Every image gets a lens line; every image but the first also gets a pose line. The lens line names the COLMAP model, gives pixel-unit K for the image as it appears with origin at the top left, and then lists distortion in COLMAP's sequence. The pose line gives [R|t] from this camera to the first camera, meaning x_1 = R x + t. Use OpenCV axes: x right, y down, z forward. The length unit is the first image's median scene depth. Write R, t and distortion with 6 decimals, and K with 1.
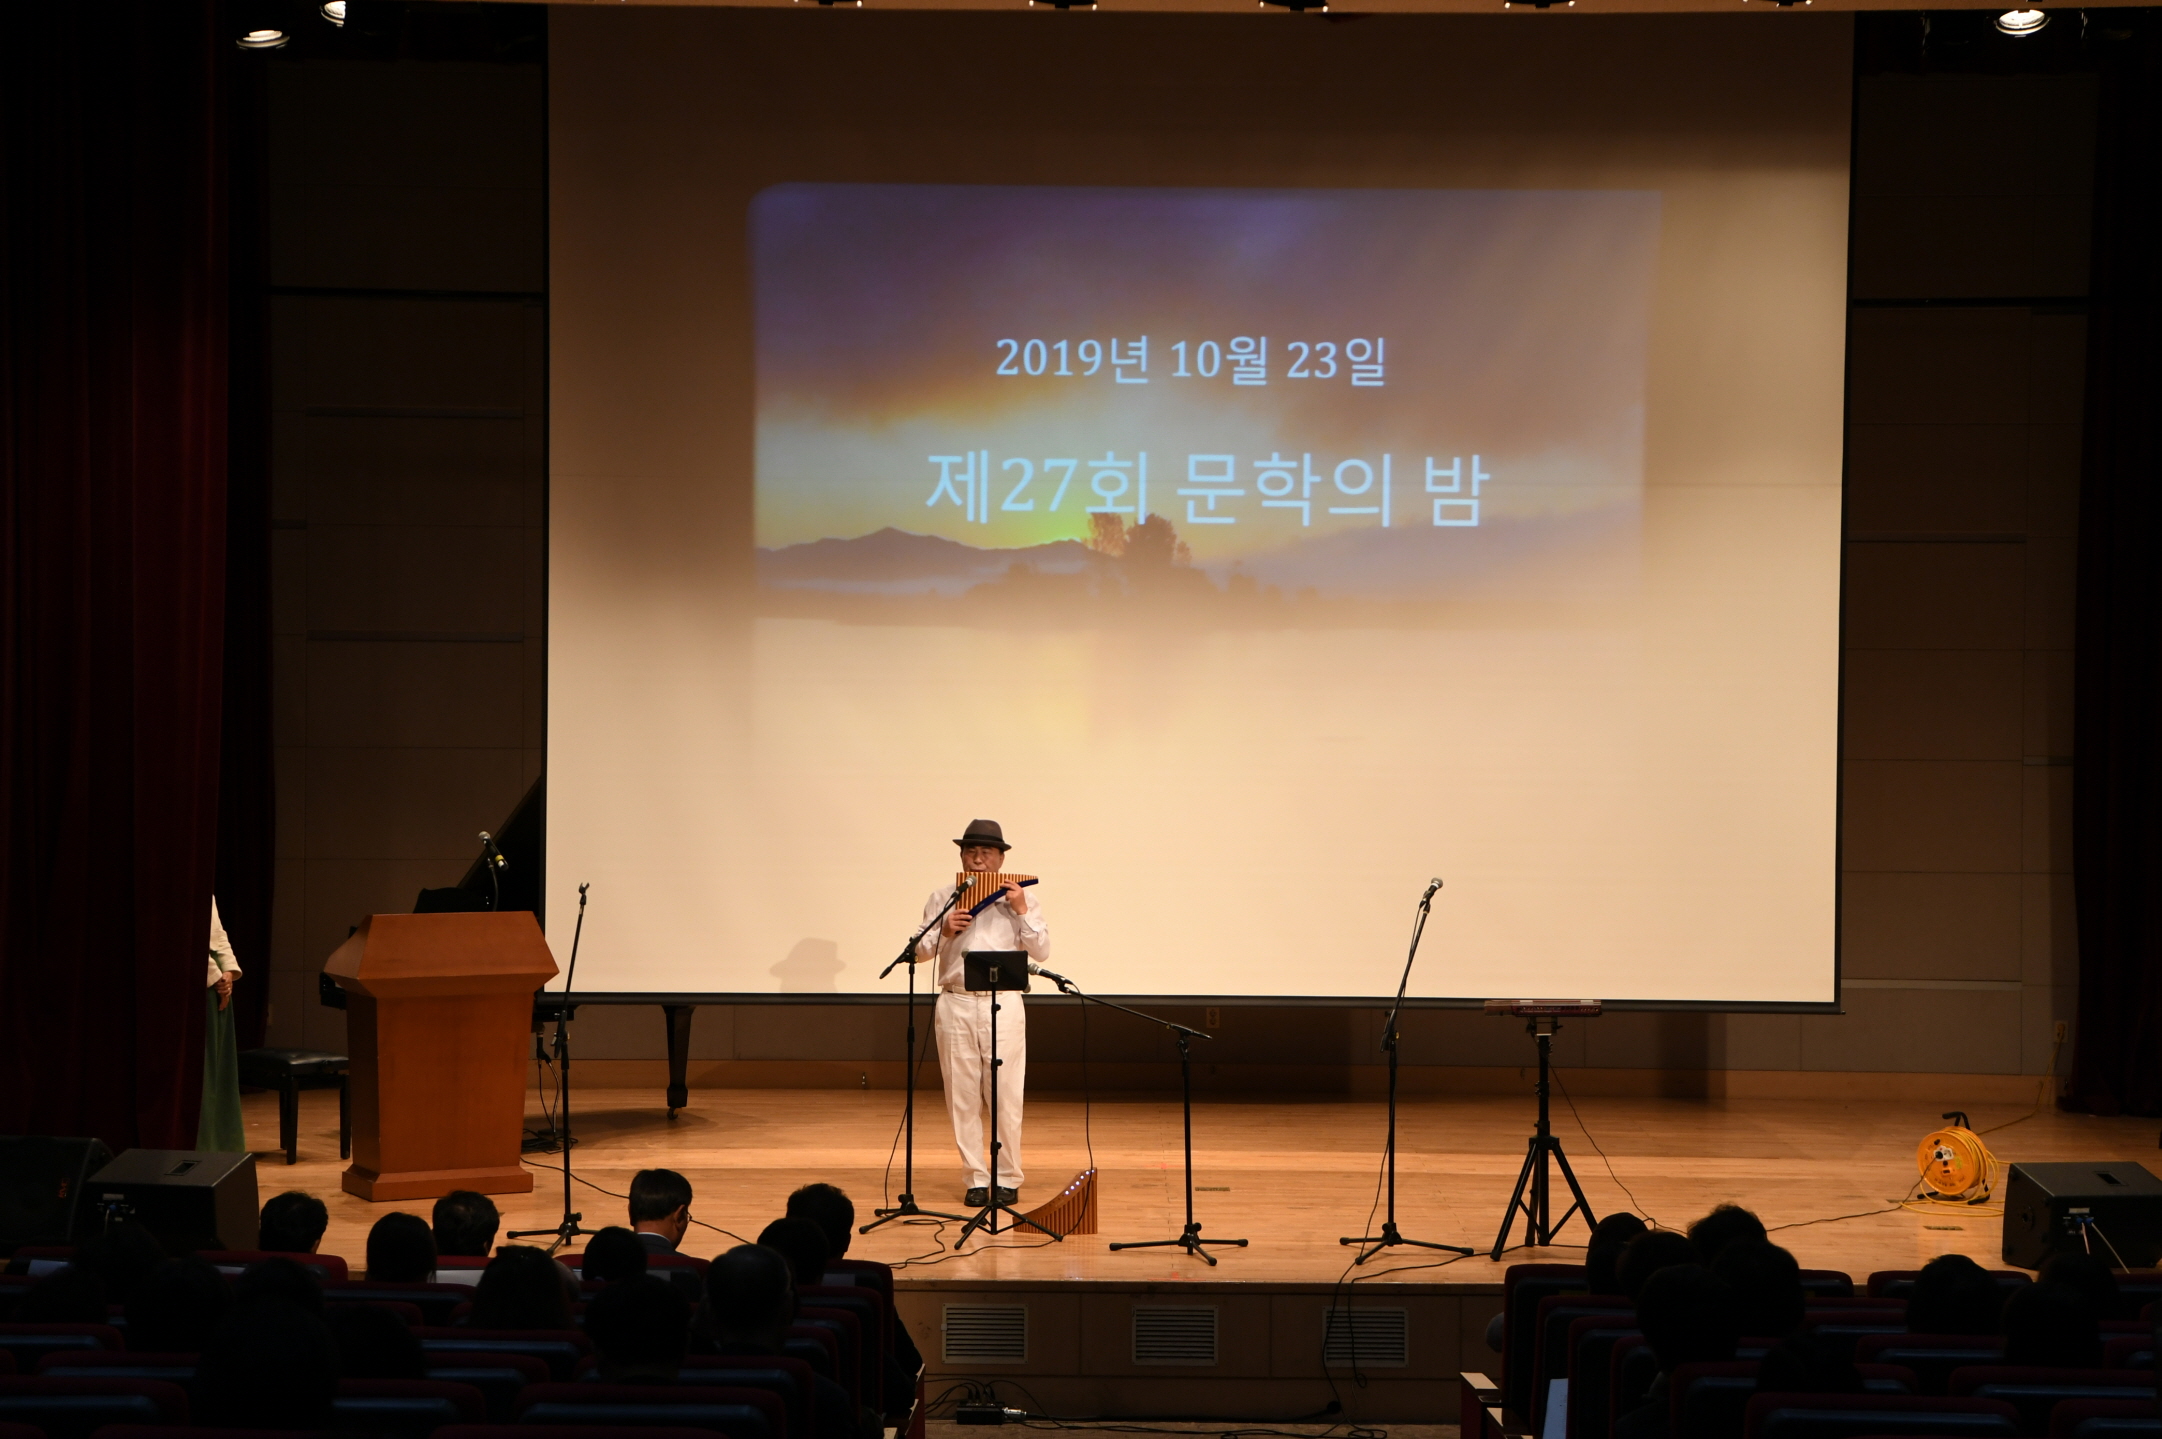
lens RADIAL K [[3981.0, 0, 1082.8], [0, 3981.0, 738.5], [0, 0, 1]] dist [0.265679, 0.244223]
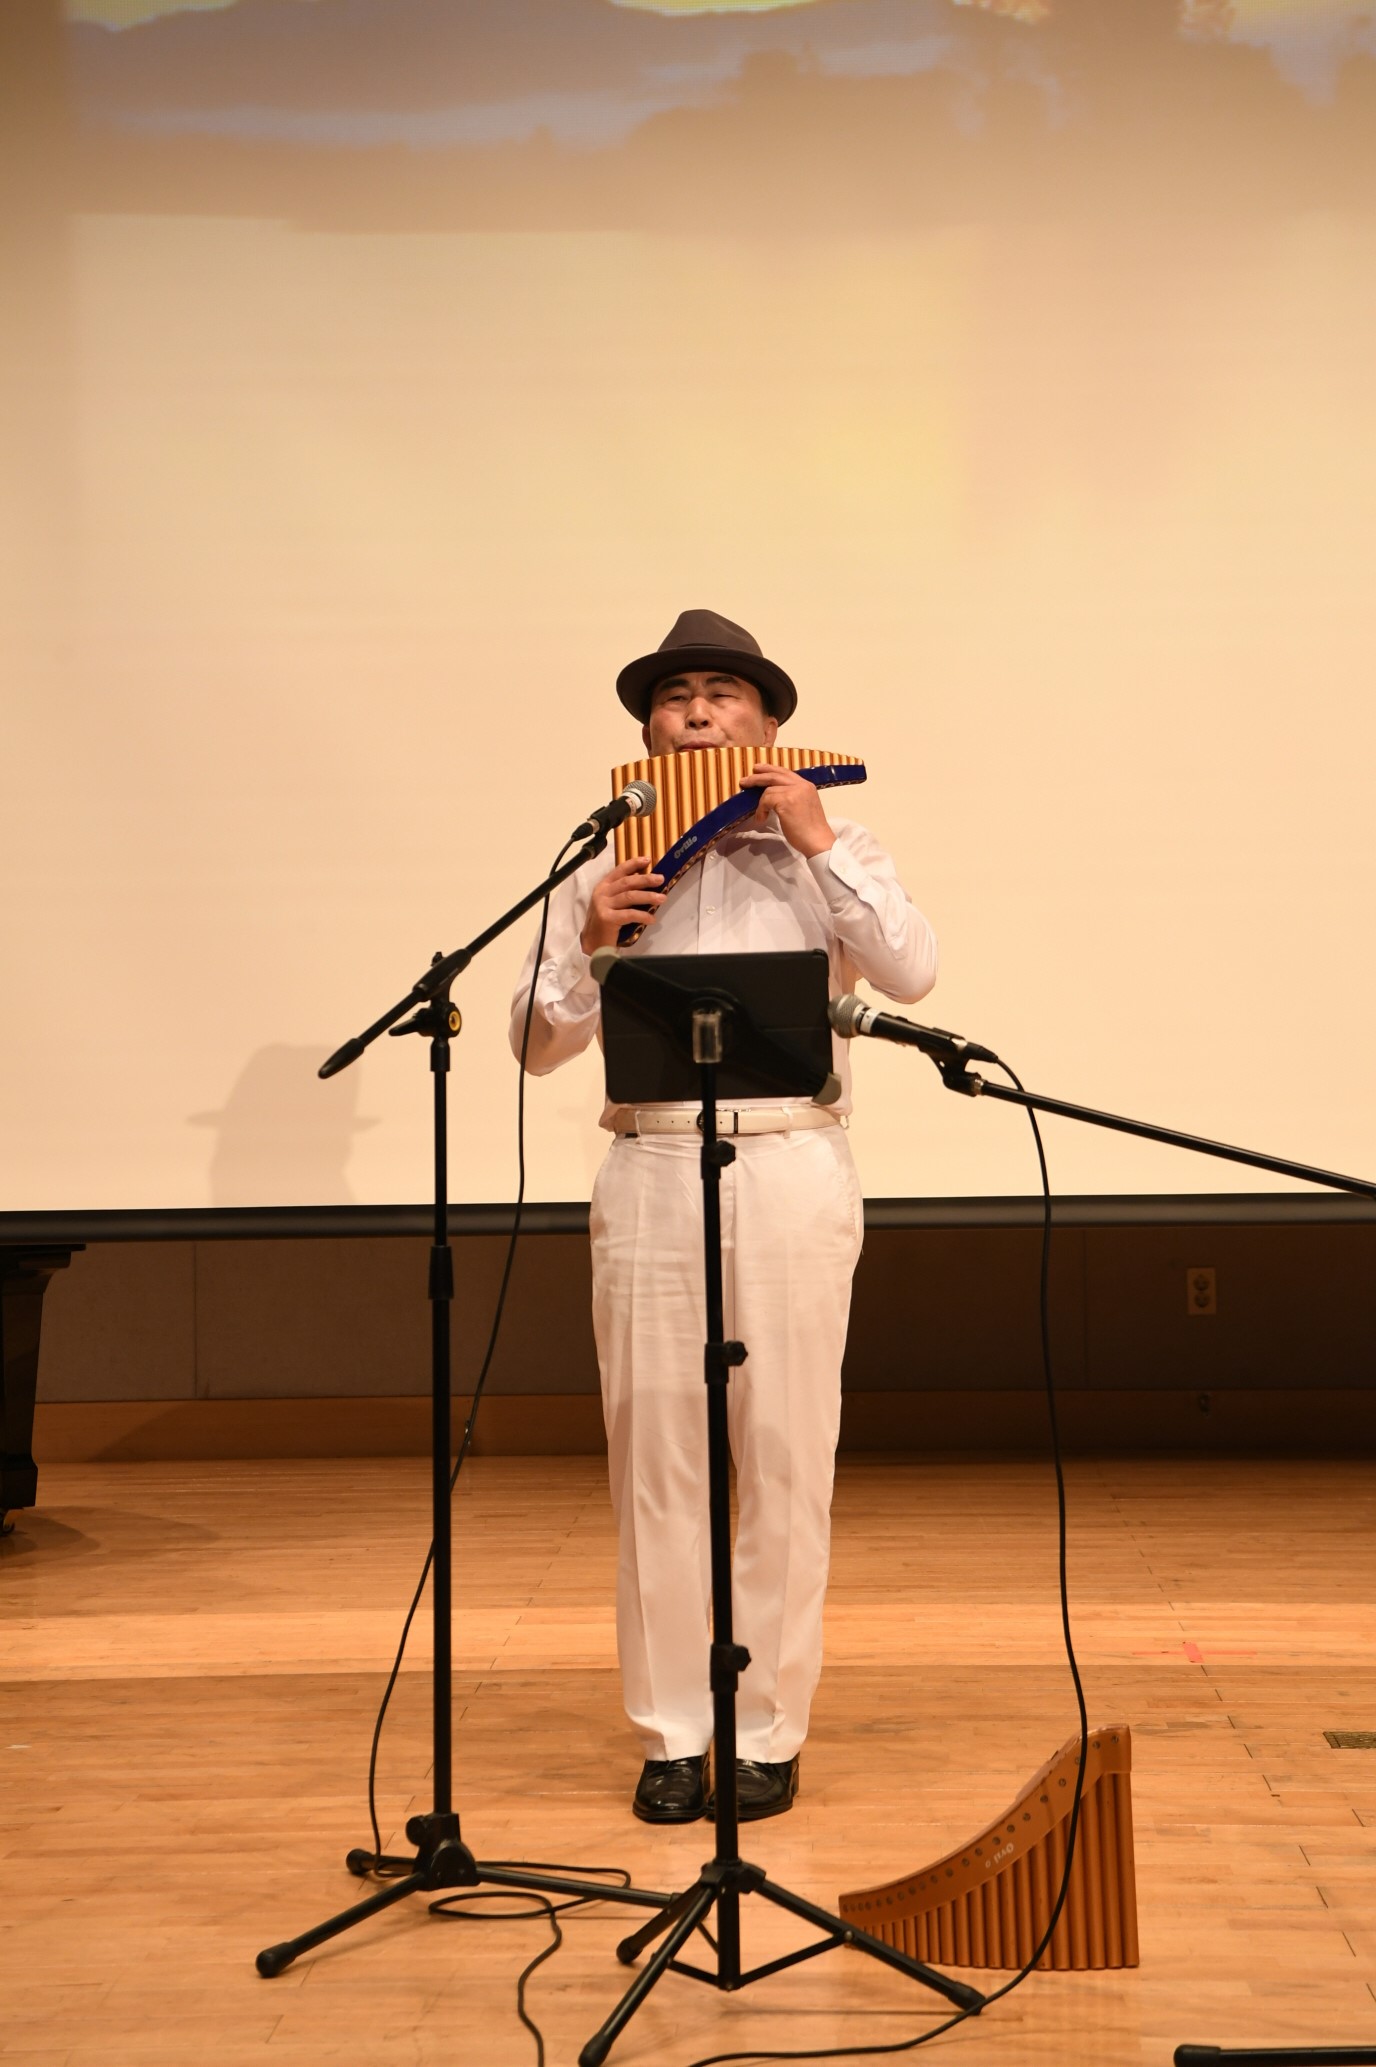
lens RADIAL K [[3843.7, 0, 687.3], [0, 3843.7, 969.5], [0, 0, 1]] dist [0.275768, 0.064981]
pose [[0.999079, -0.021796, -0.036973, -0.012709], [0.020426, 0.999105, -0.037036, 0.059153], [0.037747, 0.036247, 0.998630, 0.671237]]
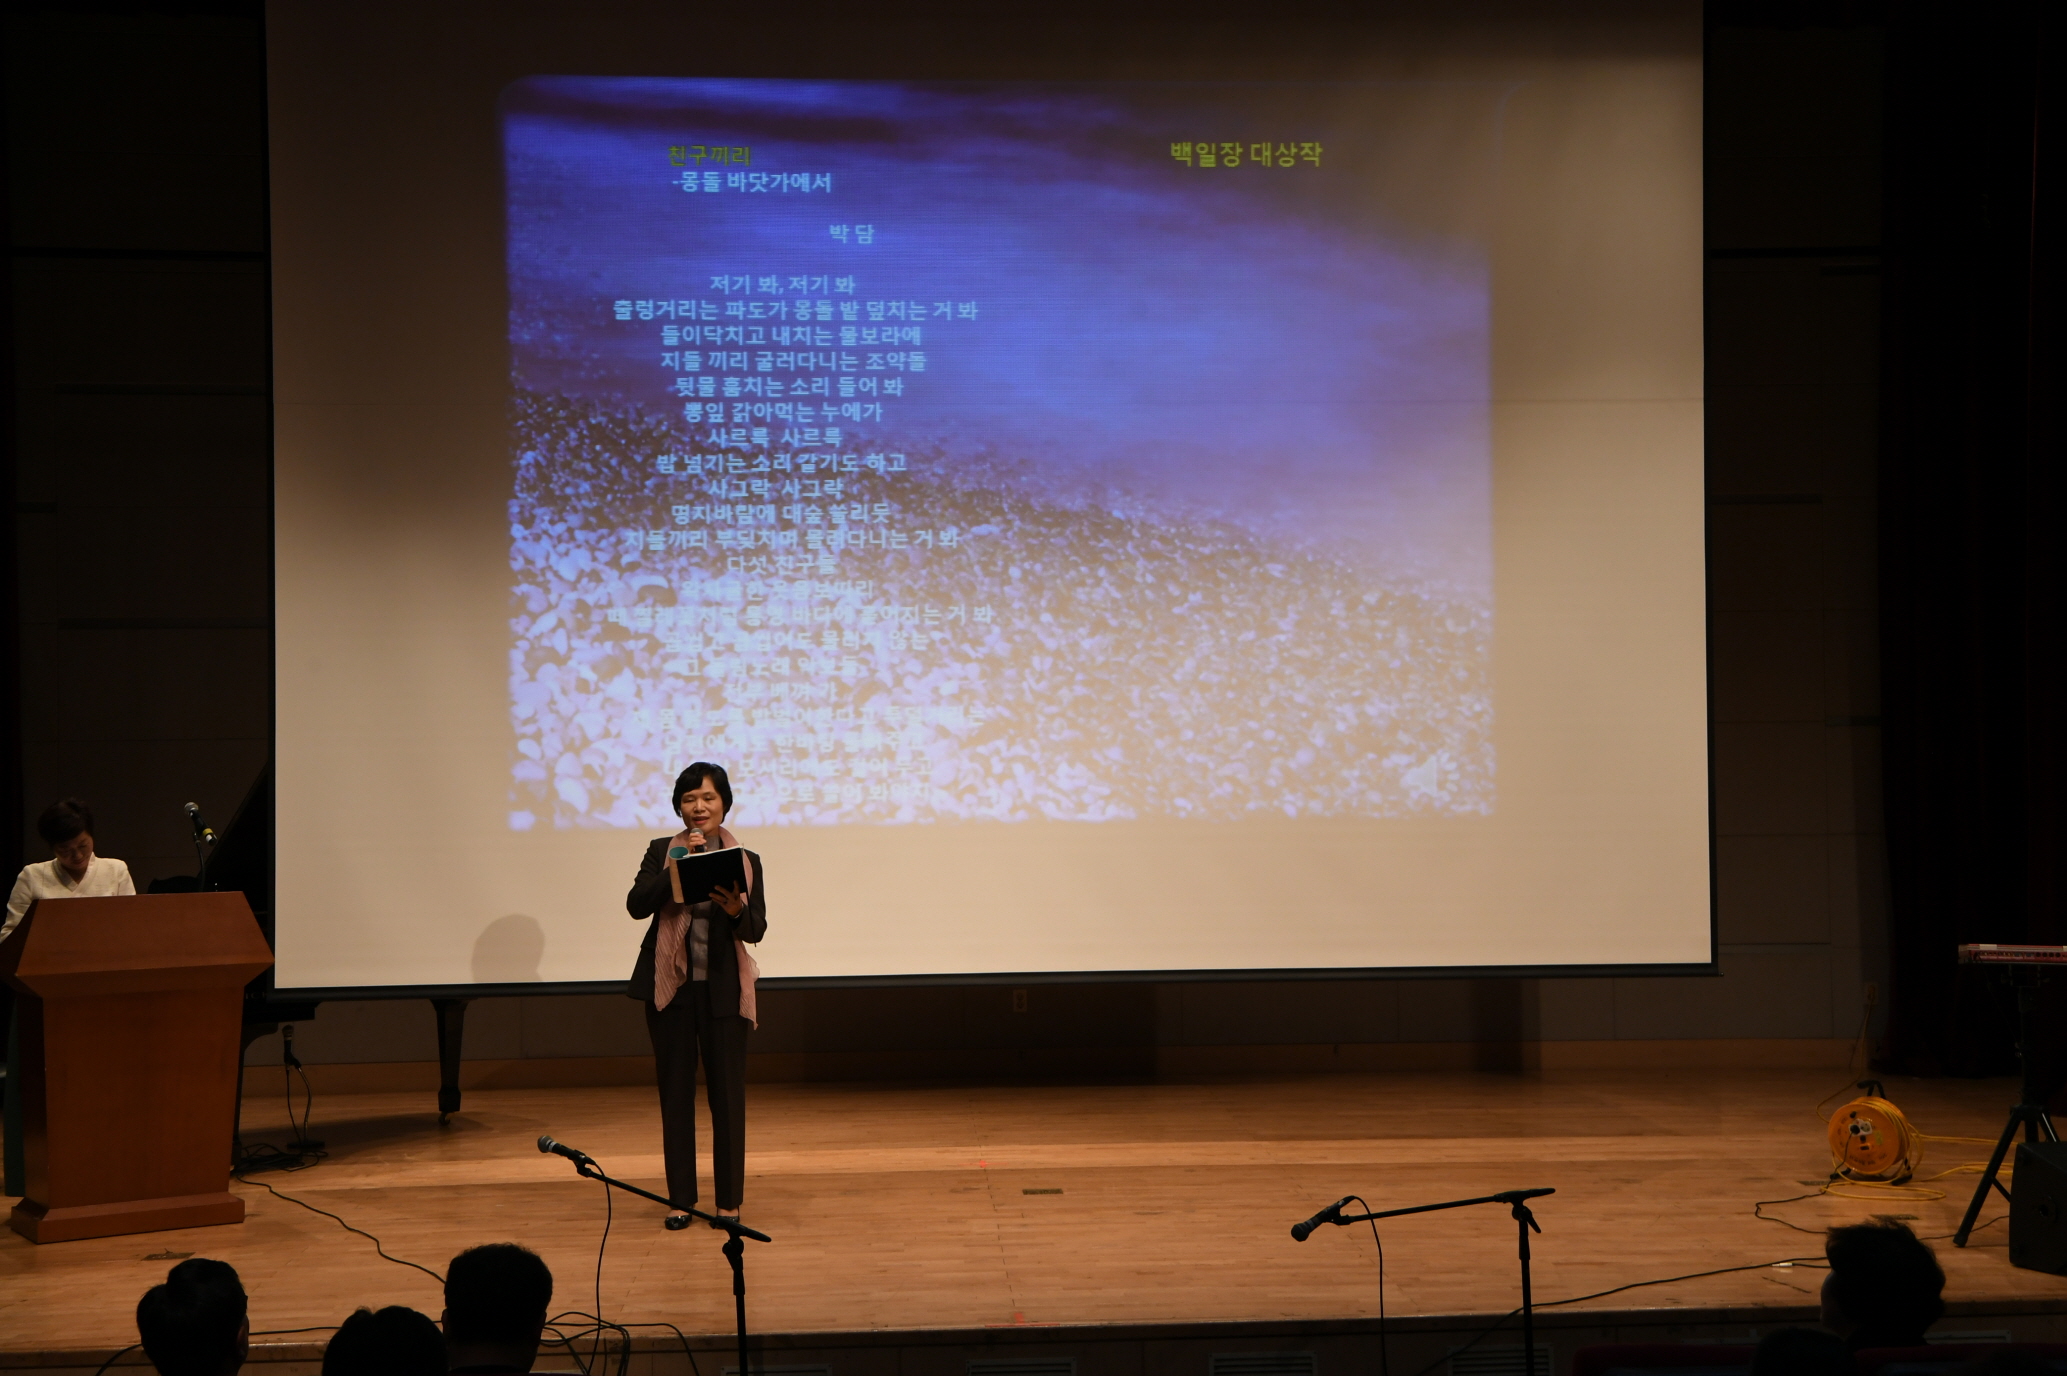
lens RADIAL K [[2863.1, 0, 1040.9], [0, 2863.1, 699.4], [0, 0, 1]] dist [0.152457, 0.059536]
pose [[0.997964, -0.018127, 0.061155, -0.004471], [0.020635, 0.998961, -0.040625, 0.031108], [-0.060355, 0.041805, 0.997301, 0.372470]]
